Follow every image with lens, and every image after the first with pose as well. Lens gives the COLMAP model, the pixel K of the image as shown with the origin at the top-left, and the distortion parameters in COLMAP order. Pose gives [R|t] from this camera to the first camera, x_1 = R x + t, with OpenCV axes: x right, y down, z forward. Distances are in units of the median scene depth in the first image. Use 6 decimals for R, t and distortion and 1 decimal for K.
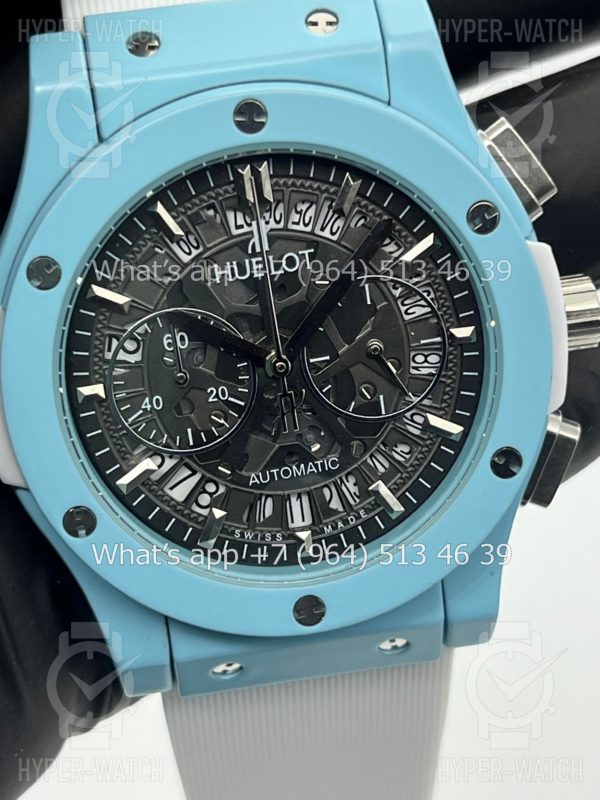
lens RADIAL K [[1915.0, 0, 300.0], [0, 1915.0, 400.0], [0, 0, 1]] dist [-0.011356, -0.173473]
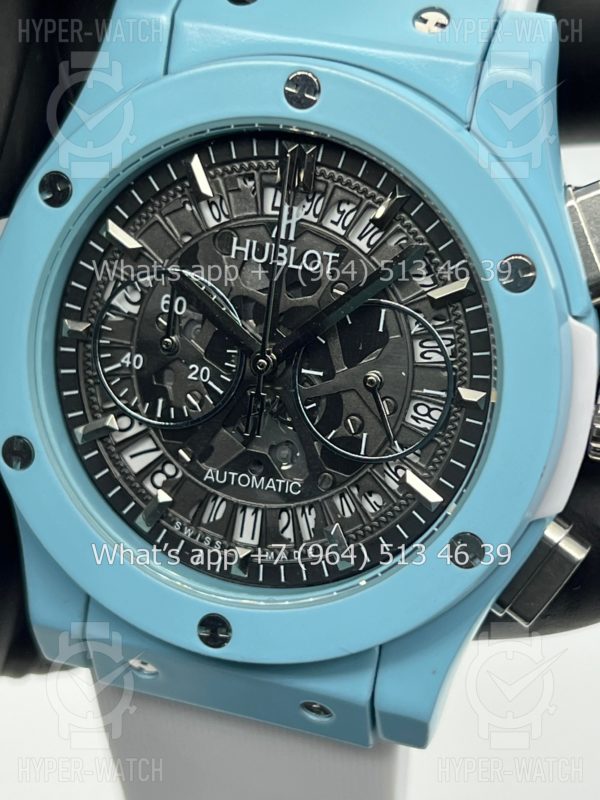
lens RADIAL K [[1915.0, 0, 300.0], [0, 1915.0, 400.0], [0, 0, 1]] dist [-0.011356, -0.173473]
pose [[0.896996, 0.315022, -0.310097, 0.290659], [-0.330014, 0.943966, 0.004347, -0.011050], [0.294091, 0.098437, 0.950695, 0.135432]]
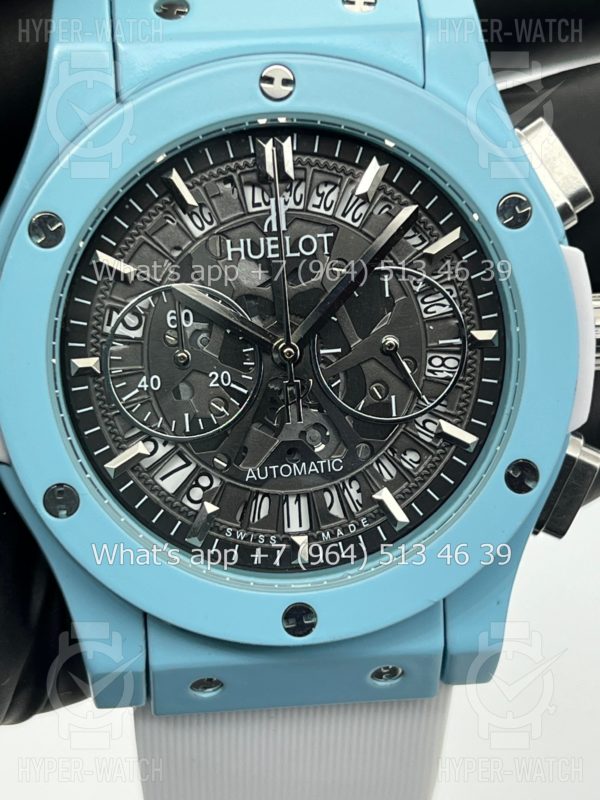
lens RADIAL K [[1915.0, 0, 300.0], [0, 1915.0, 400.0], [0, 0, 1]] dist [-0.011356, -0.173473]
pose [[0.997107, 0.075393, -0.009713, 0.006133], [-0.075988, 0.992041, -0.100404, 0.098010], [0.002066, 0.100852, 0.994899, 0.066478]]
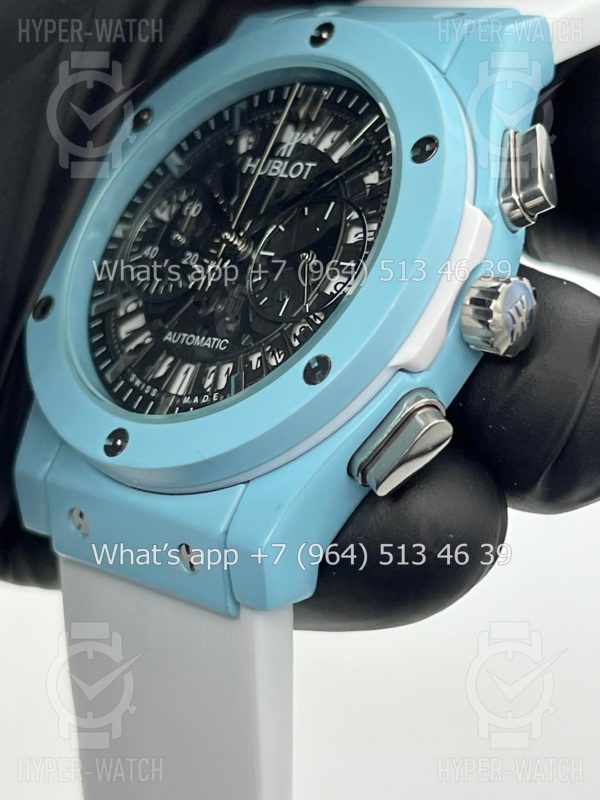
lens RADIAL K [[1915.0, 0, 300.0], [0, 1915.0, 400.0], [0, 0, 1]] dist [-0.011356, -0.173473]
pose [[0.582284, 0.217301, -0.783406, 0.852109], [-0.611416, 0.752161, -0.245814, 0.283172], [0.535832, 0.622121, 0.570833, 0.464911]]
